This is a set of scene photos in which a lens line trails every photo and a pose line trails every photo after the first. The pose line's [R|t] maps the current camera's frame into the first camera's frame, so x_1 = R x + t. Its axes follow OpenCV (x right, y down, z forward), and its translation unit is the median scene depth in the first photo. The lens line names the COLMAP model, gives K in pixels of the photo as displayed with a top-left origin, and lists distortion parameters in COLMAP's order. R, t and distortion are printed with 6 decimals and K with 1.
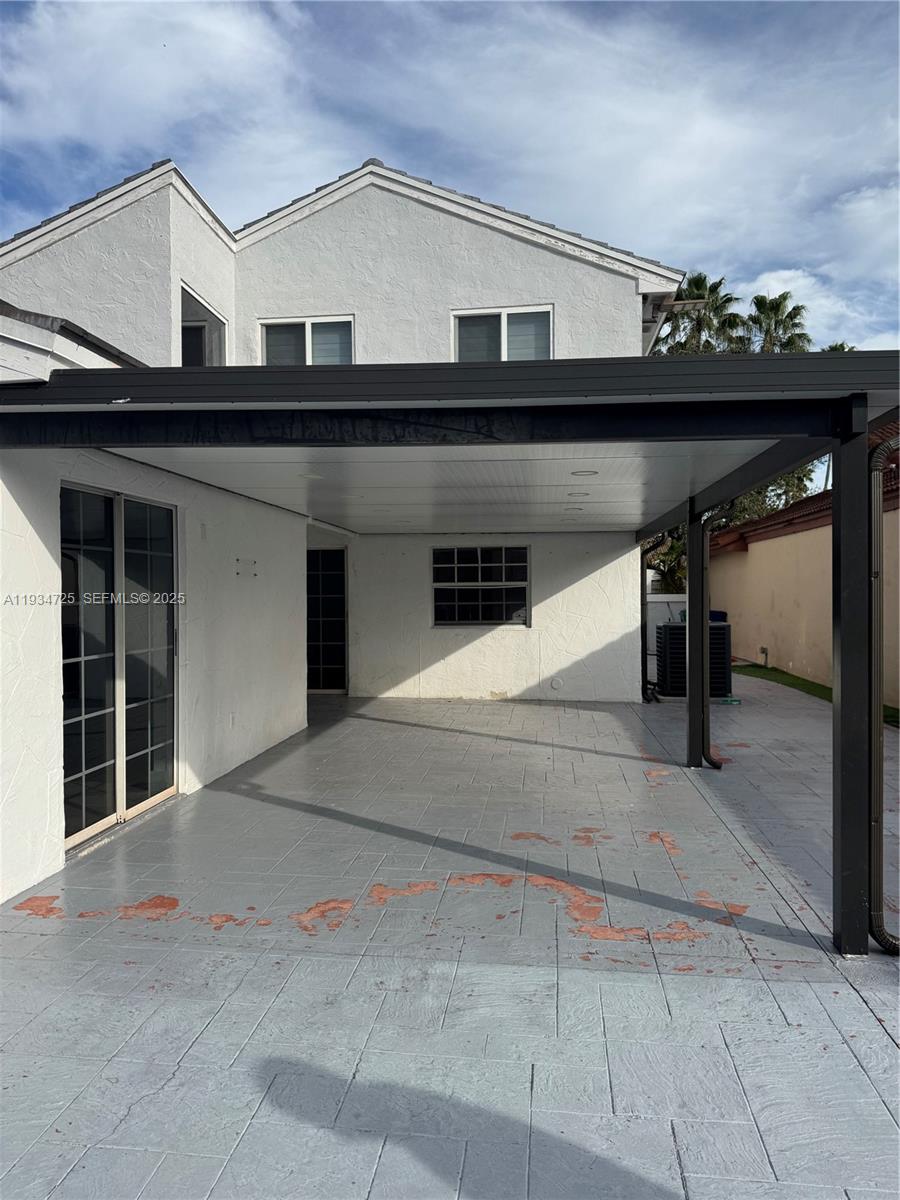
lens RADIAL K [[852.0, 0, 452.0], [0, 852.0, 599.3], [0, 0, 1]] dist [0.004701, 0.000207]
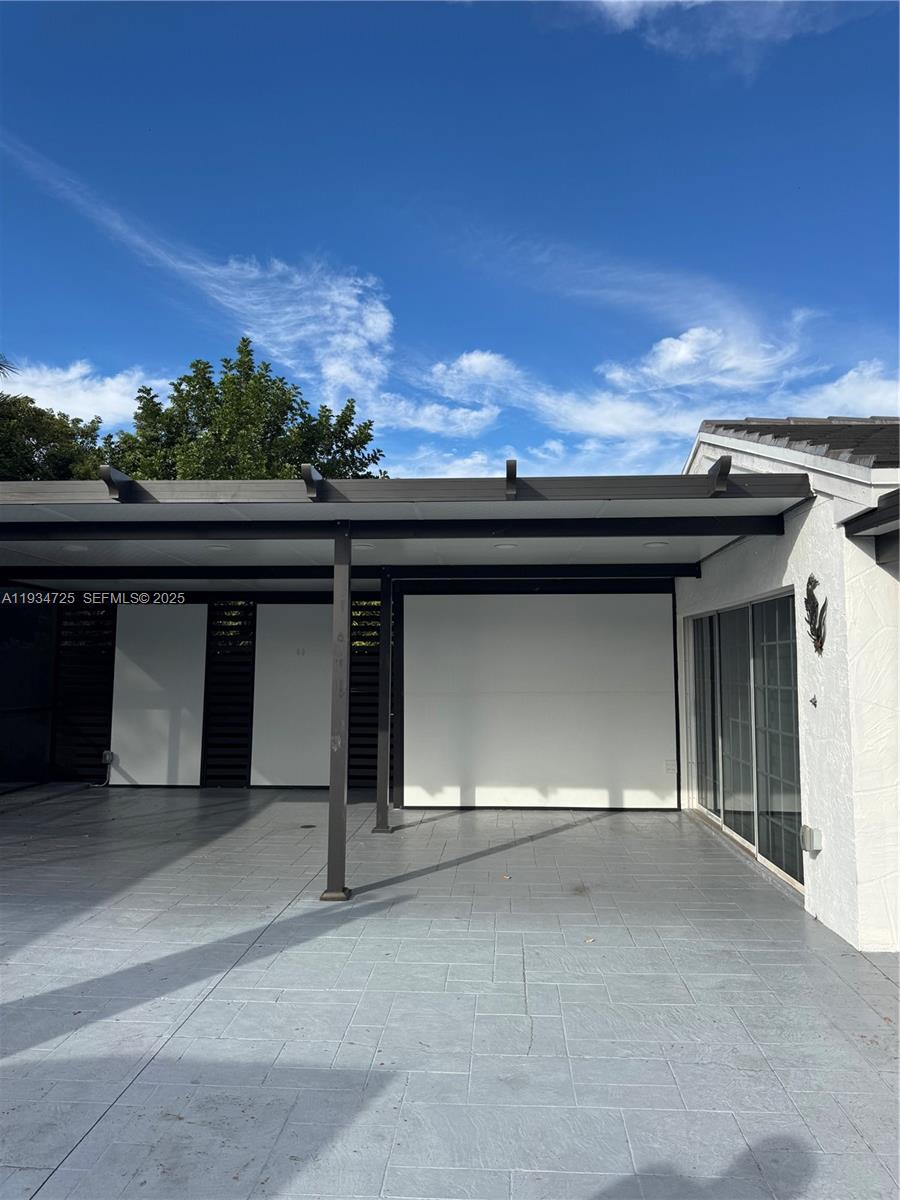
lens RADIAL K [[852.0, 0, 451.7], [0, 852.0, 598.7], [0, 0, 1]] dist [0.004701, 0.000207]
pose [[0.042919, -0.084494, -0.995499, 0.884555], [-0.009970, 0.996332, -0.084995, -0.022524], [0.999029, 0.013573, 0.041919, 0.444536]]
